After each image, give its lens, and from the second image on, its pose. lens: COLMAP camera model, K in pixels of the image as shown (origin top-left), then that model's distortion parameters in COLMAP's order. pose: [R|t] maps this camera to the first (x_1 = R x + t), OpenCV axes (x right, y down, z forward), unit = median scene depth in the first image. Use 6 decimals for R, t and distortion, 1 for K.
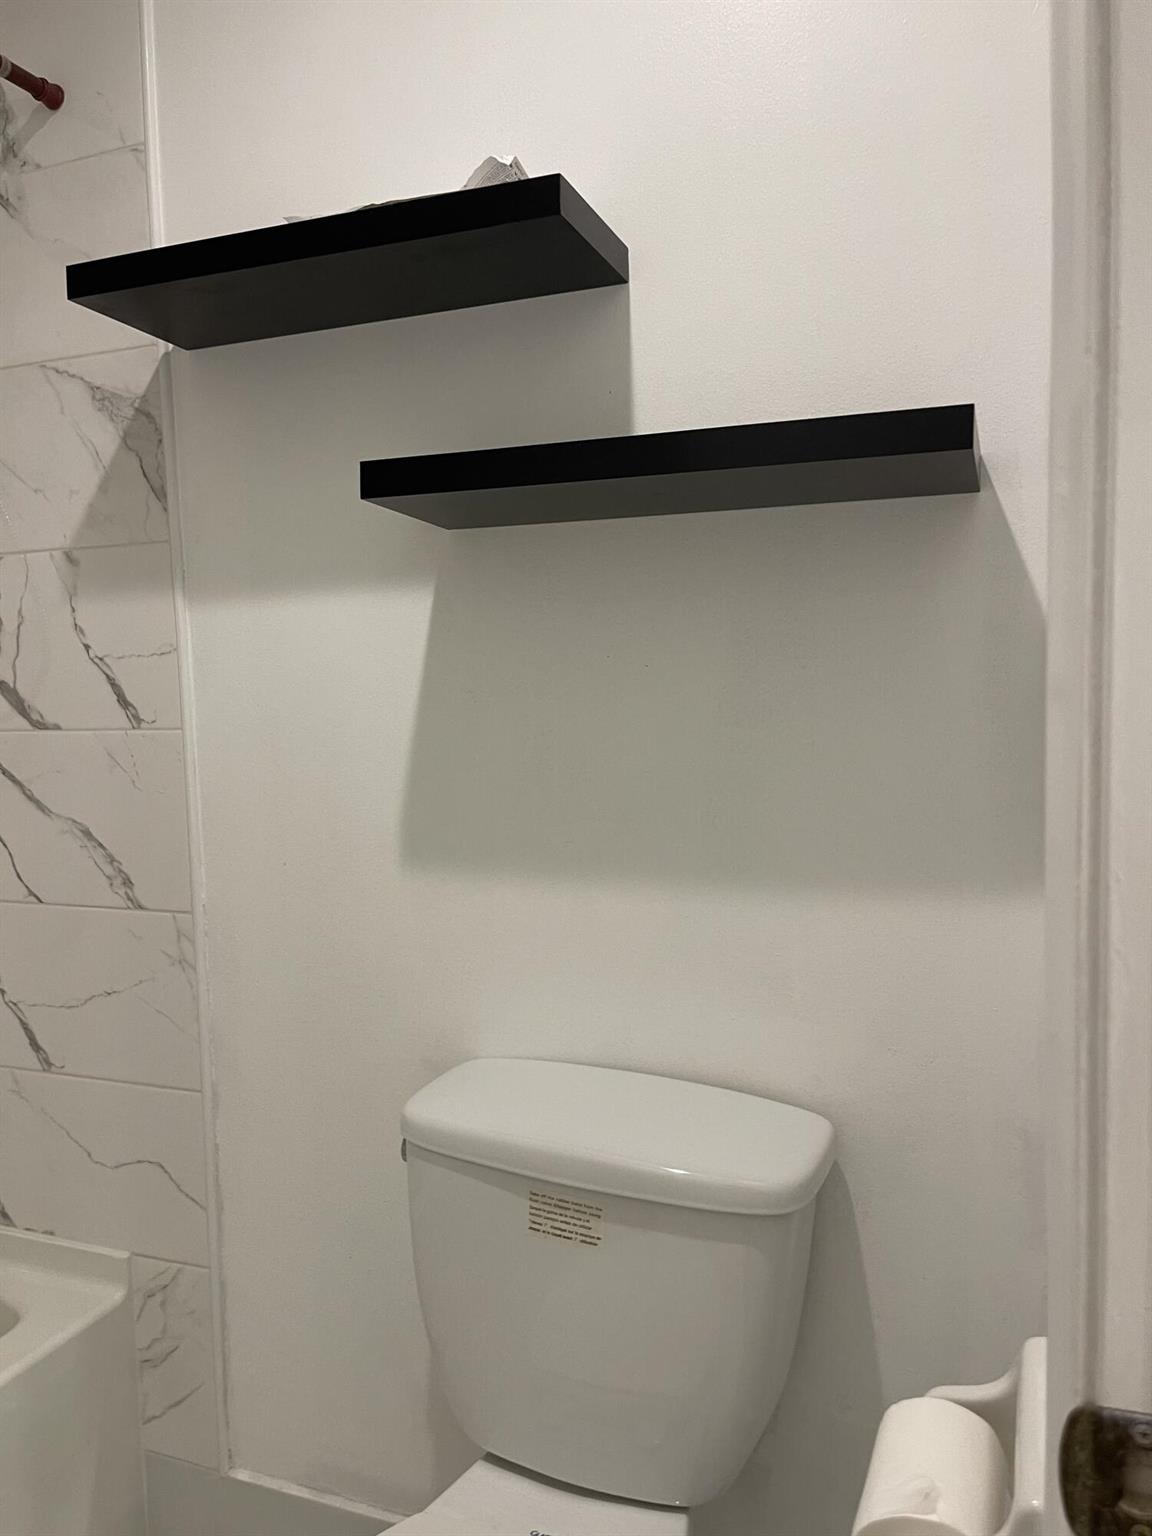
lens RADIAL K [[1166.5, 0, 577.9], [0, 1166.5, 772.5], [0, 0, 1]] dist [0.045895, -0.064247]
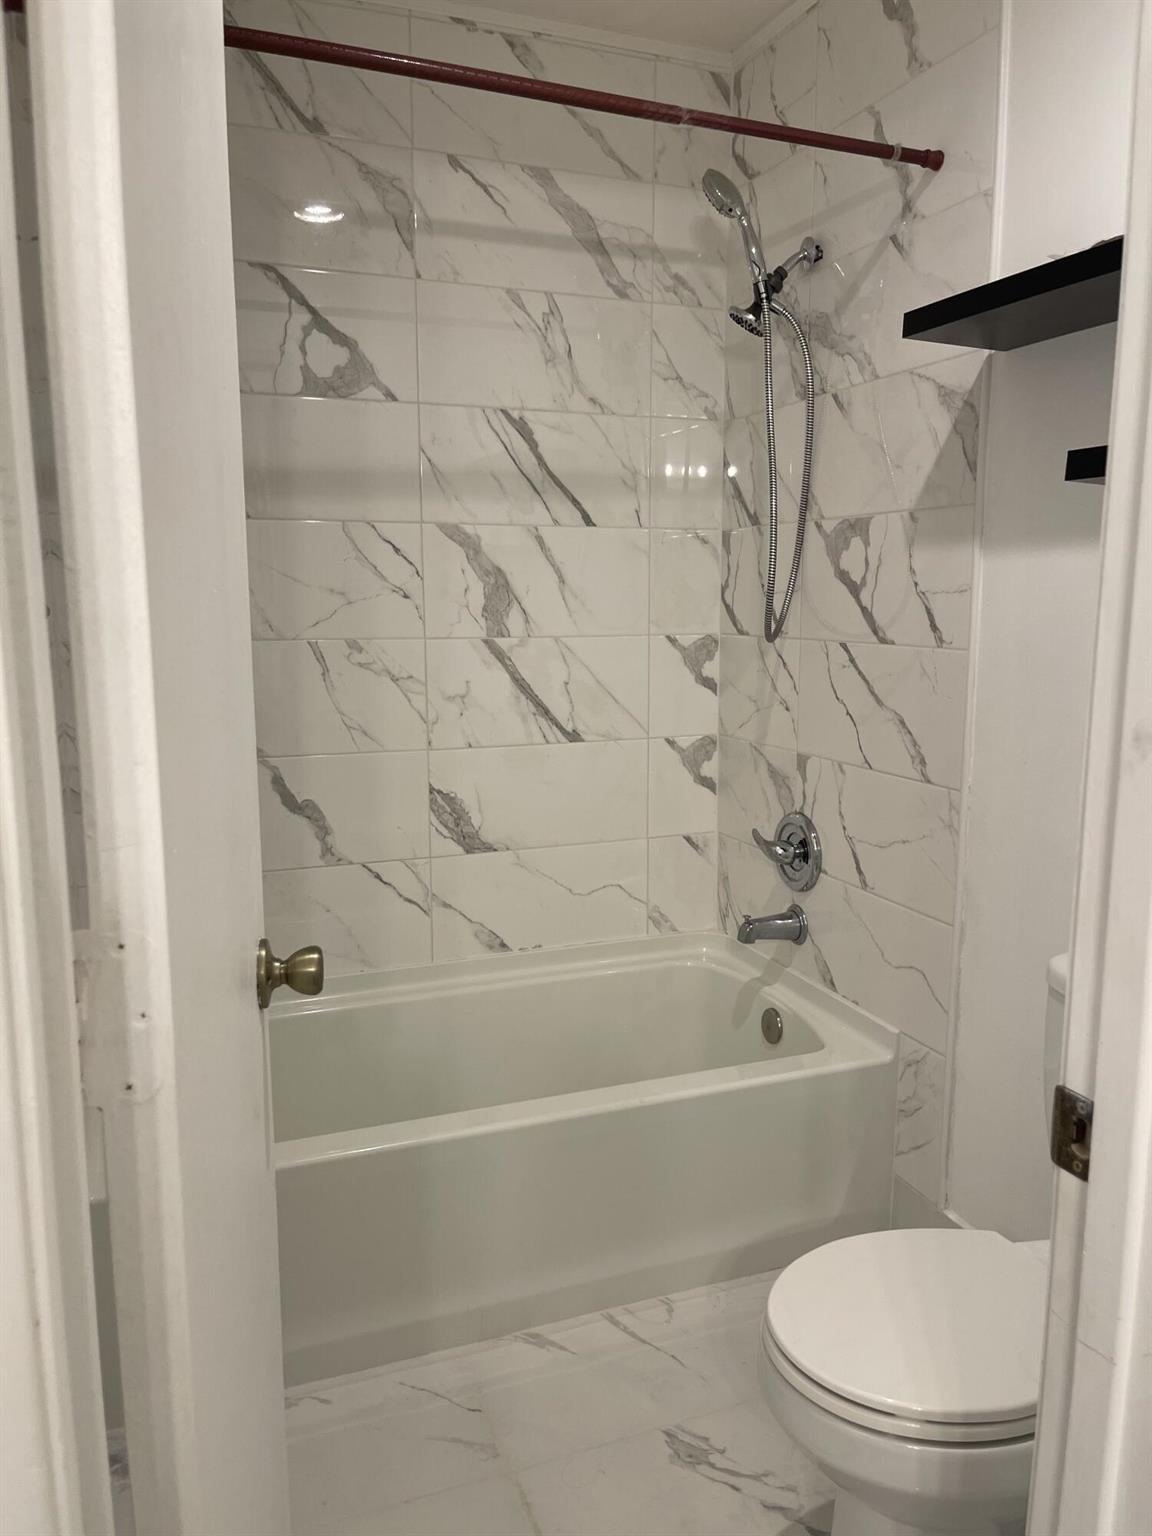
lens RADIAL K [[1166.5, 0, 579.3], [0, 1166.5, 773.2], [0, 0, 1]] dist [0.045895, -0.064247]
pose [[0.677572, 0.139556, -0.722095, 0.321526], [-0.076847, 0.989892, 0.119203, -0.023270], [0.731431, -0.025277, 0.681447, -0.202500]]
